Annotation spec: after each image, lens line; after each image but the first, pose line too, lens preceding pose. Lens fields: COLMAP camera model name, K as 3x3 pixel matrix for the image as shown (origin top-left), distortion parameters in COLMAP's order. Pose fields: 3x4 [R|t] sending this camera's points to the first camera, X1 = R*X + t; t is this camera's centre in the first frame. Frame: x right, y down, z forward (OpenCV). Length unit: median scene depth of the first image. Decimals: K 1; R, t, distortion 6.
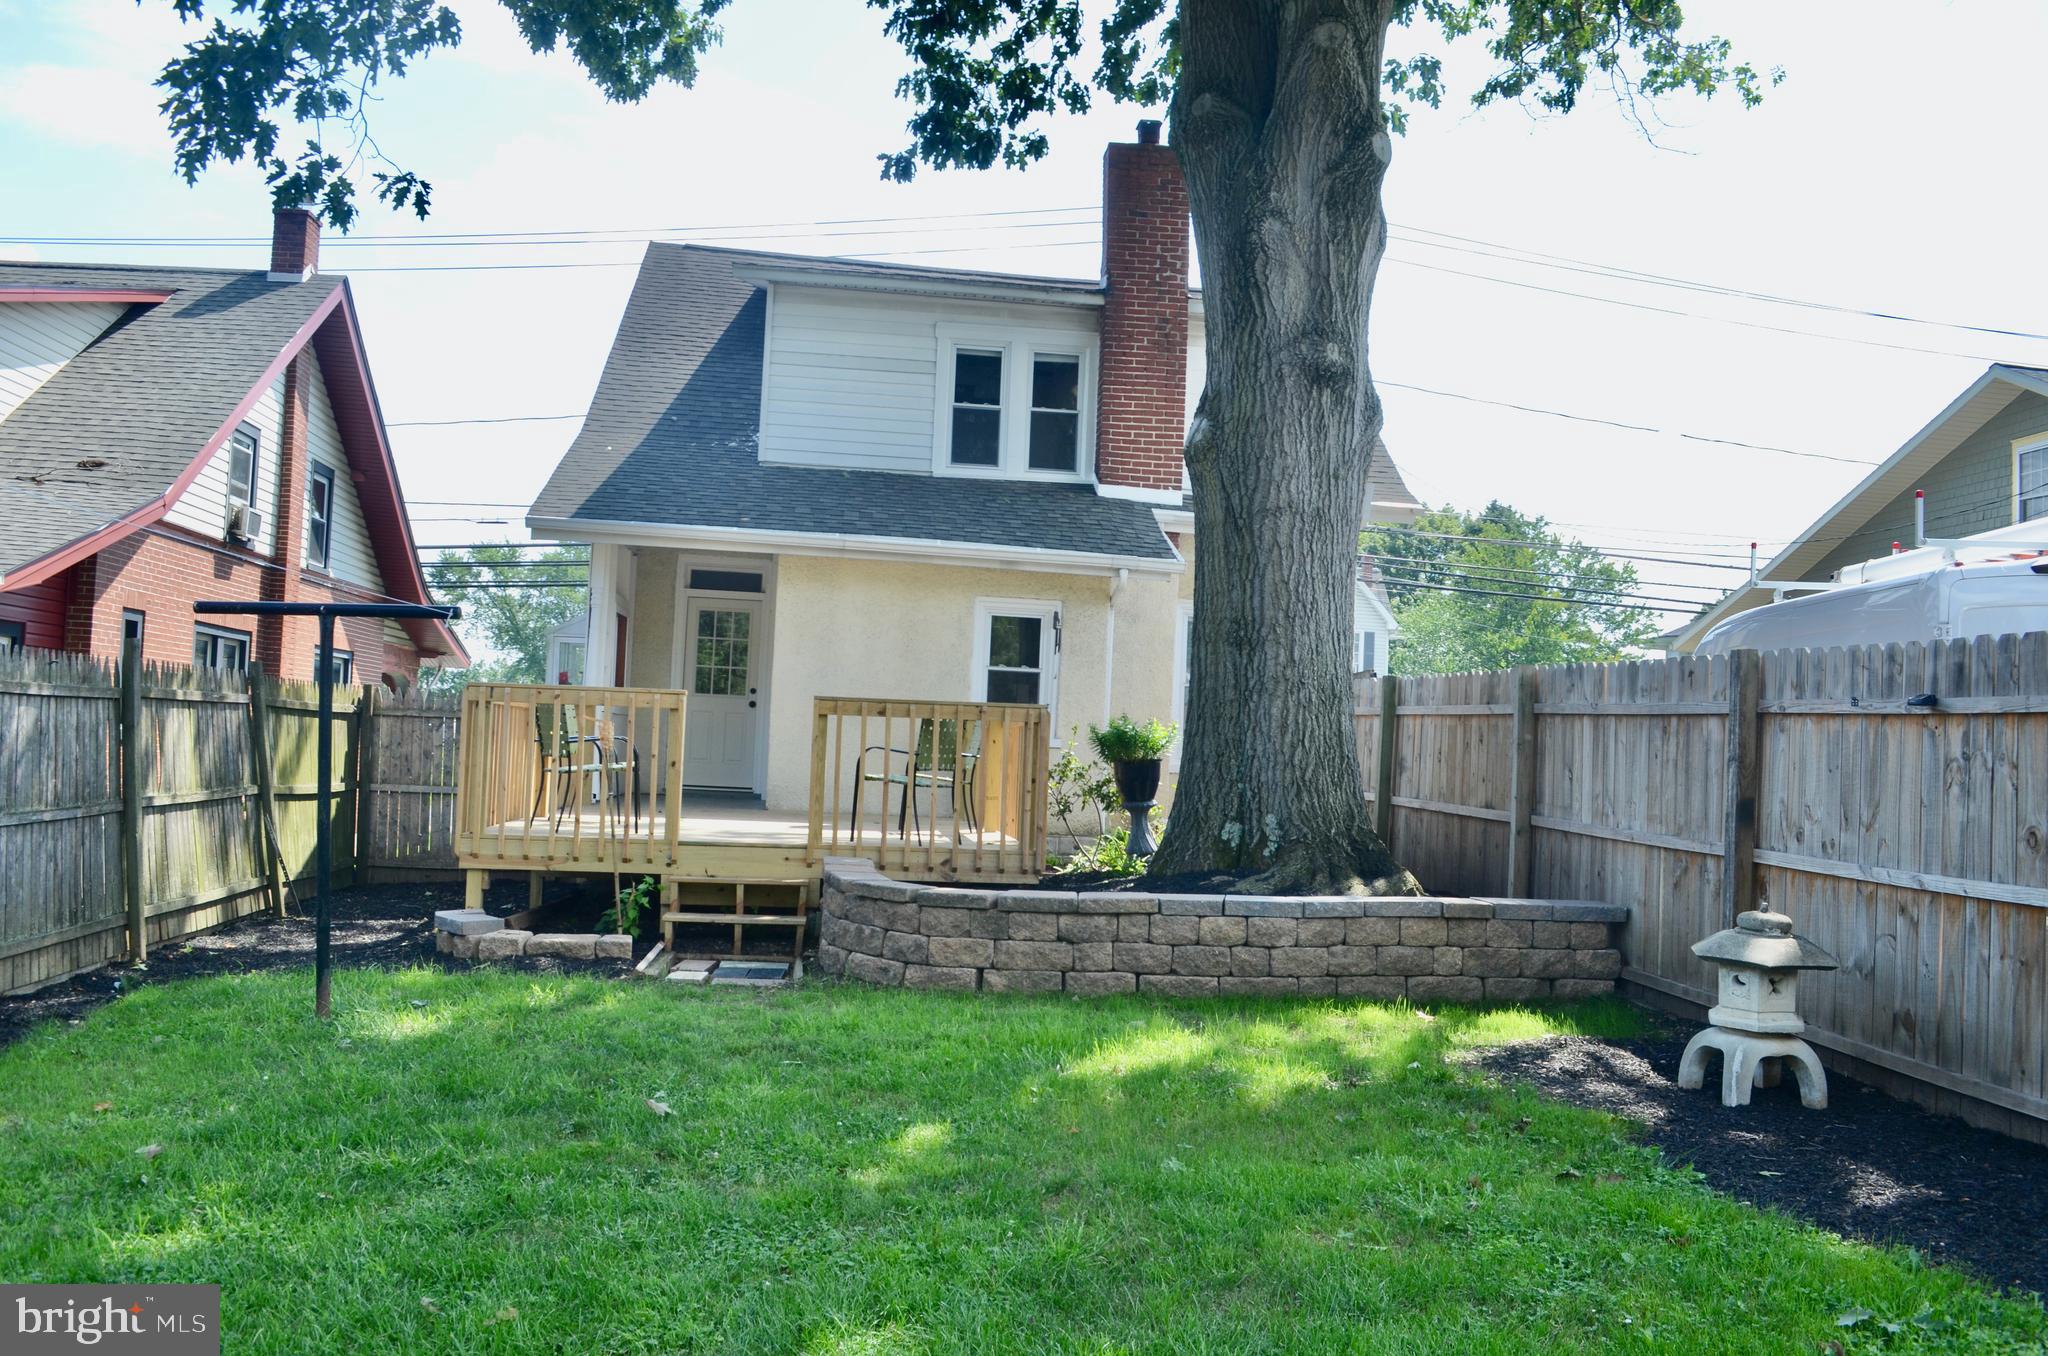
lens RADIAL K [[1619.7, 0, 1027.4], [0, 1619.7, 692.3], [0, 0, 1]] dist [-0.072983, 0.001881]
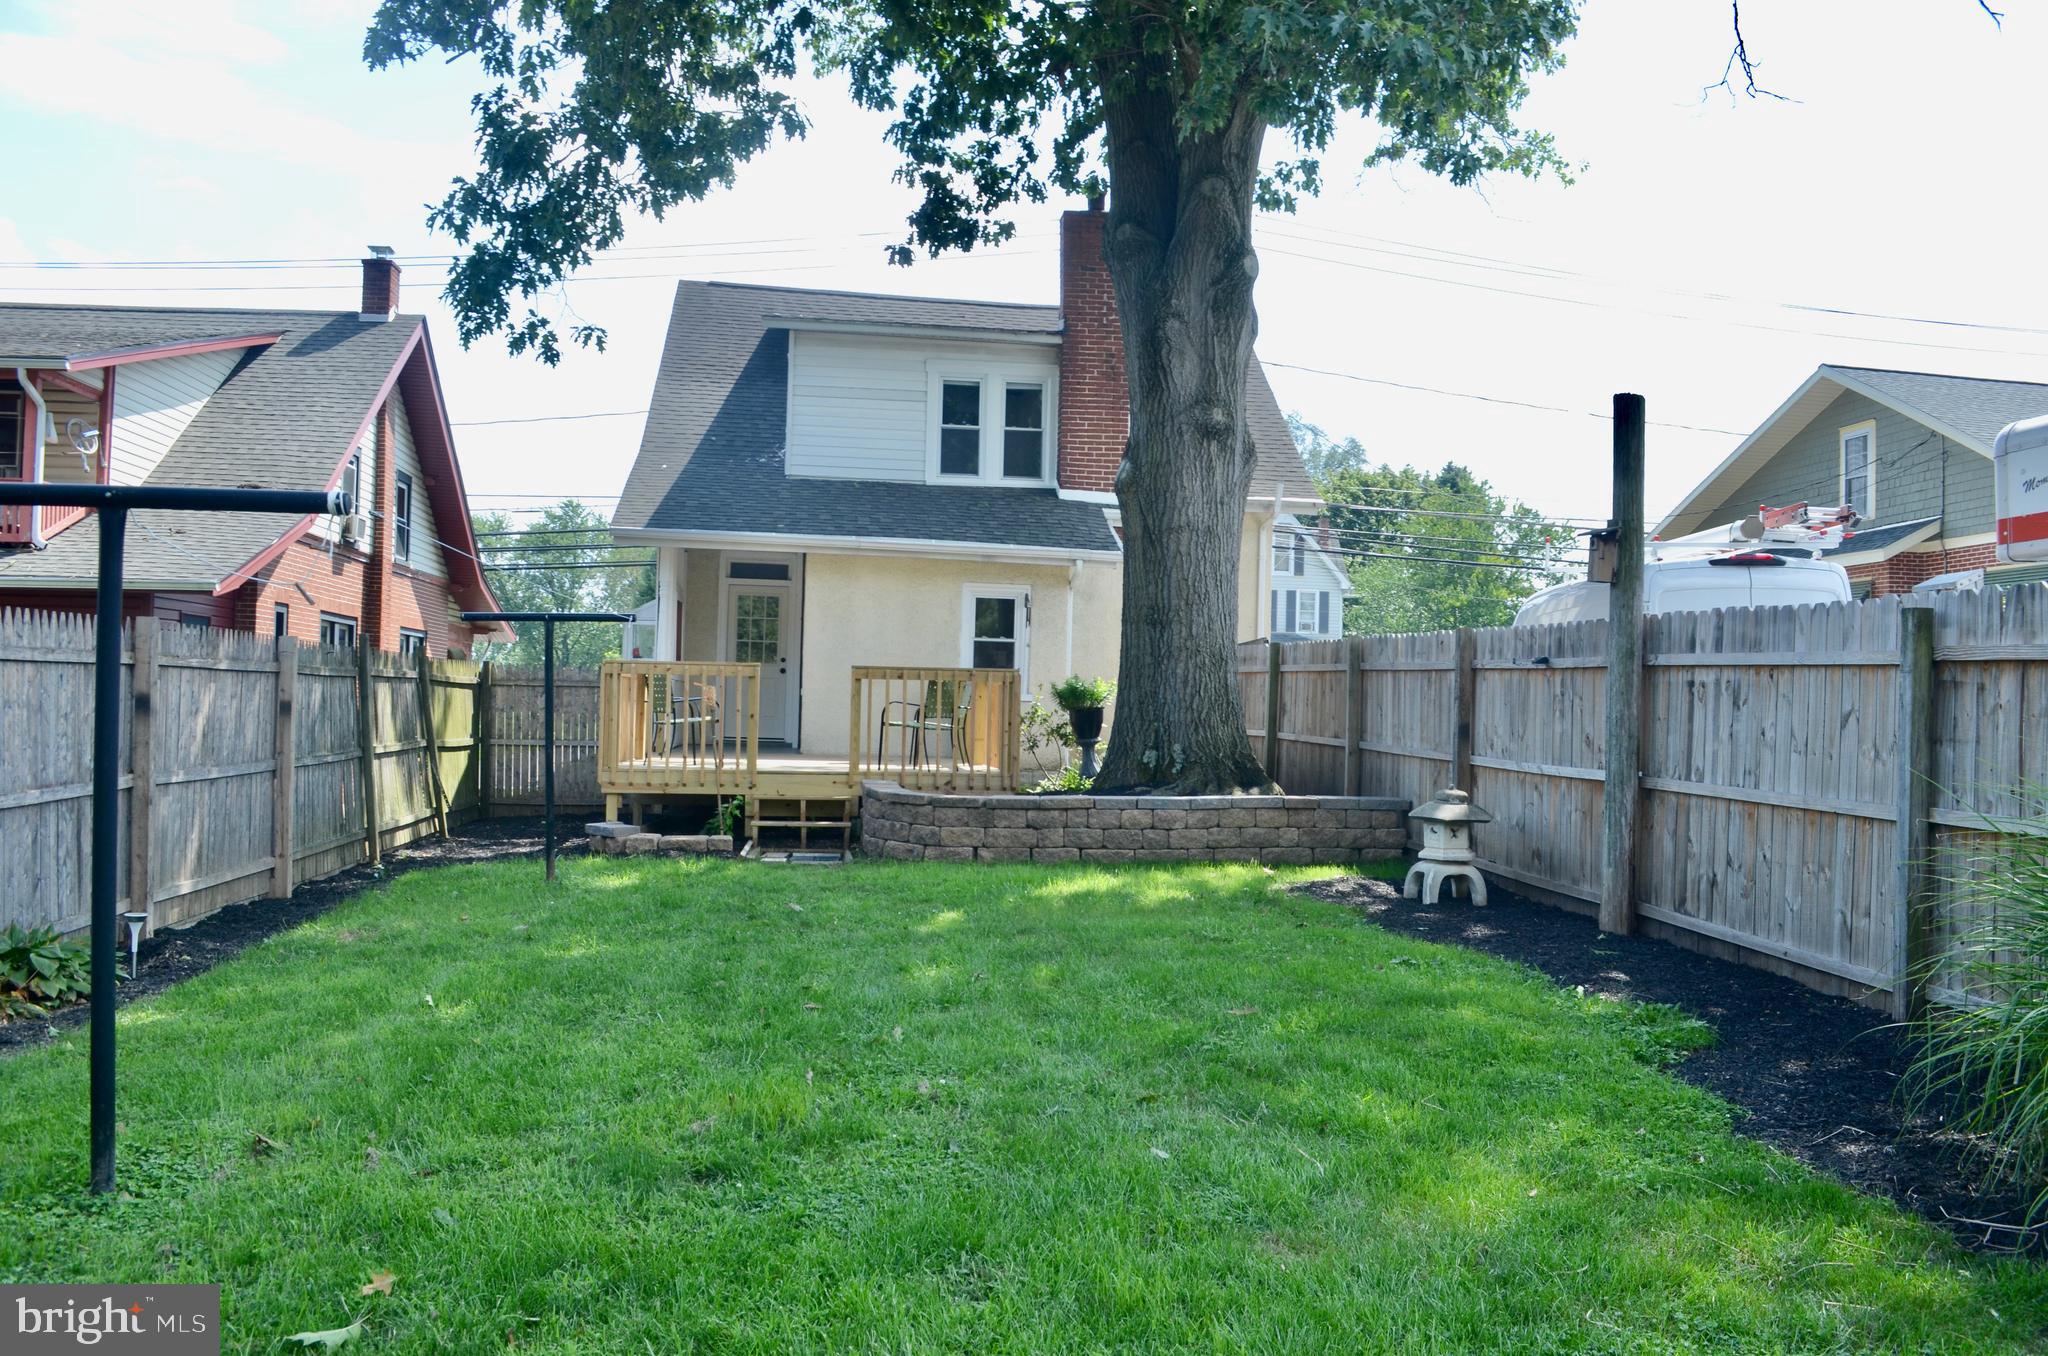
lens RADIAL K [[1619.7, 0, 1027.4], [0, 1619.7, 692.3], [0, 0, 1]] dist [-0.072983, 0.001881]
pose [[0.999783, -0.017173, 0.011799, 0.002654], [0.016865, 0.999526, 0.025747, -0.007009], [-0.012235, -0.025543, 0.999599, -0.344723]]
